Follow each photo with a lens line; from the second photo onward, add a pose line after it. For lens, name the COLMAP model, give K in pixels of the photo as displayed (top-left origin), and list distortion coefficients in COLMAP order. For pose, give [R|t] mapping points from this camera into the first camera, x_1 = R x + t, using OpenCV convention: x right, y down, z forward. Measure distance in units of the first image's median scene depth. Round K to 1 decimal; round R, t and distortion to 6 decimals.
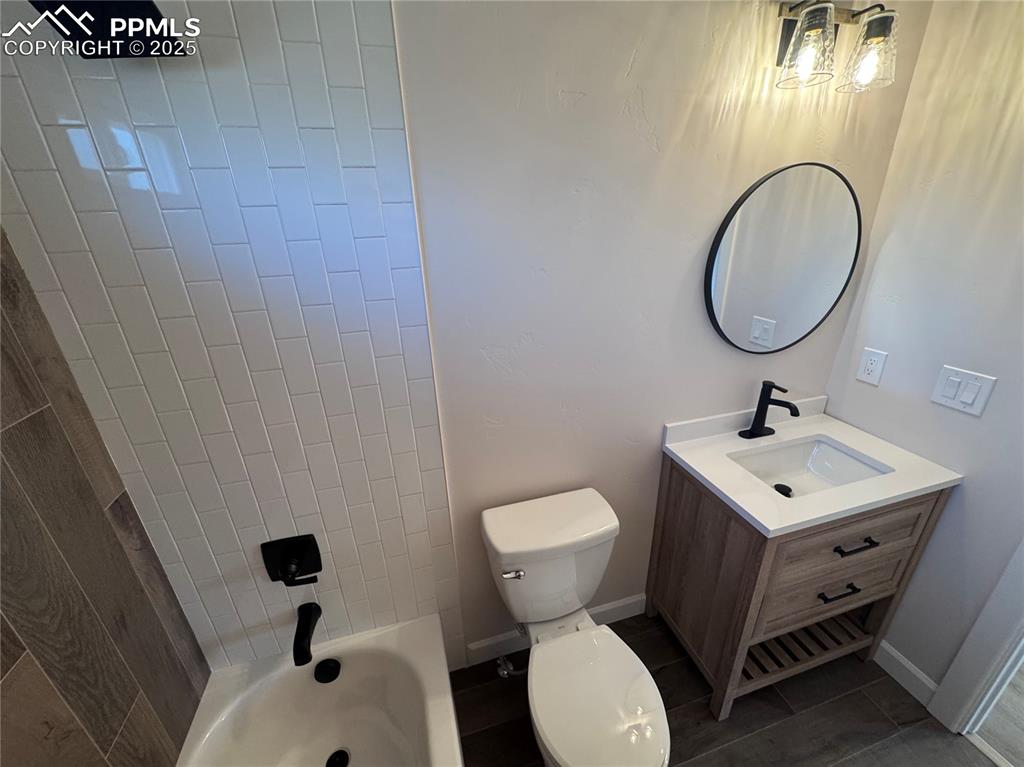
lens RADIAL K [[409.5, 0, 511.4], [0, 409.5, 384.1], [0, 0, 1]] dist [-0.004503, 0.000790]
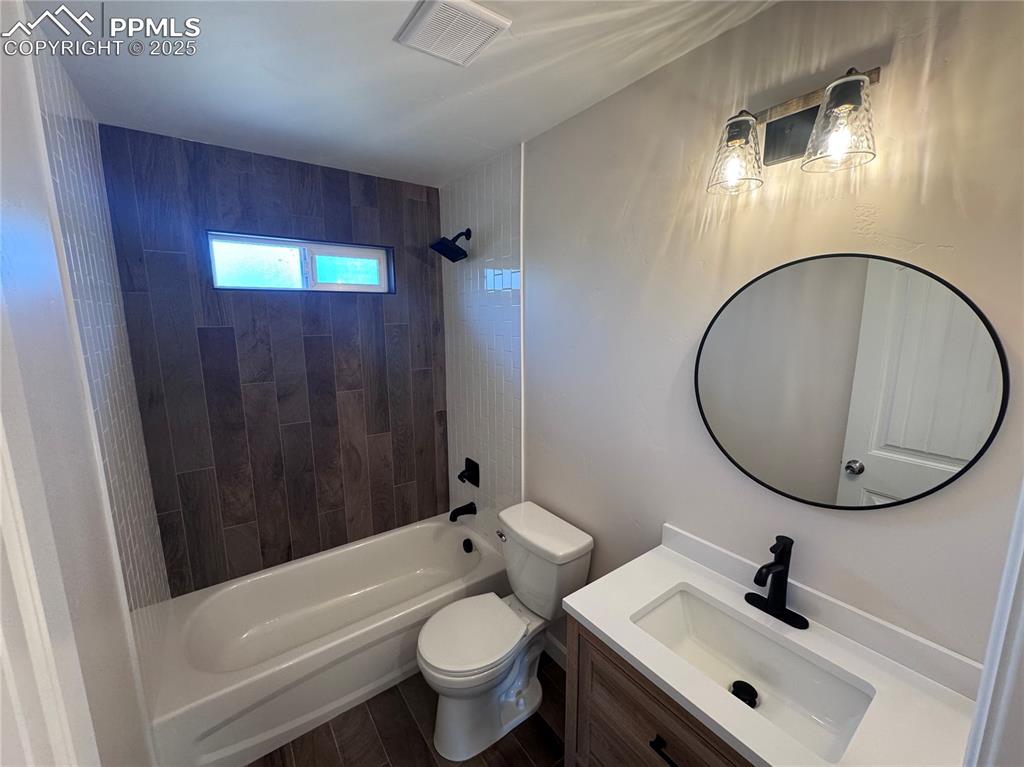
lens RADIAL K [[409.5, 0, 511.4], [0, 409.5, 384.1], [0, 0, 1]] dist [-0.004503, 0.000790]
pose [[0.342083, 0.187163, -0.920842, 1.382260], [-0.355787, 0.932801, 0.057422, -0.164907], [0.869710, 0.307980, 0.385685, 0.289155]]
